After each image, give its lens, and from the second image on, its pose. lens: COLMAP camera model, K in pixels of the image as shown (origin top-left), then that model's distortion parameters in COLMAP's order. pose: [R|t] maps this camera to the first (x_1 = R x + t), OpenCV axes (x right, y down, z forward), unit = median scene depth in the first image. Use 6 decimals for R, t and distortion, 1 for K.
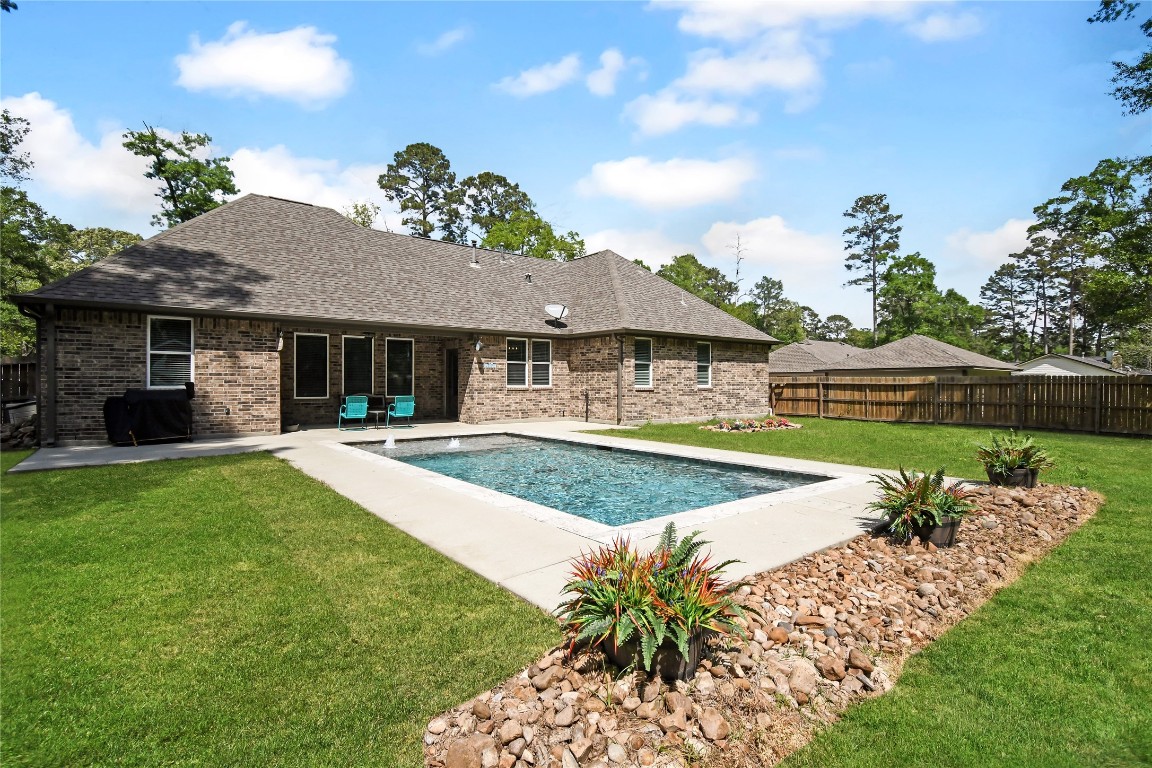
lens RADIAL K [[539.4, 0, 580.4], [0, 539.4, 385.9], [0, 0, 1]] dist [0.001999, -0.023403]
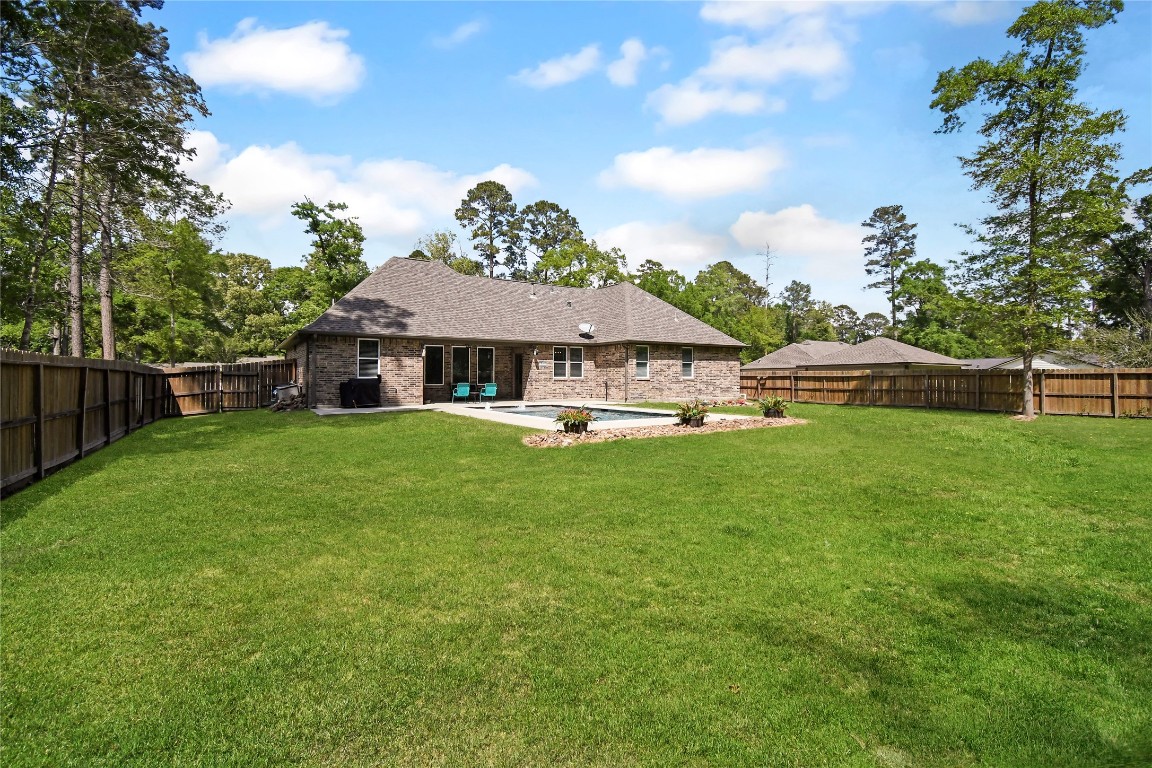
lens RADIAL K [[508.9, 0, 578.9], [0, 508.9, 379.6], [0, 0, 1]] dist [-0.031695, 0.000139]
pose [[0.994826, -0.003147, -0.101540, 0.076007], [0.002655, 0.999984, -0.004983, 0.012499], [0.101554, 0.004688, 0.994819, -0.401282]]
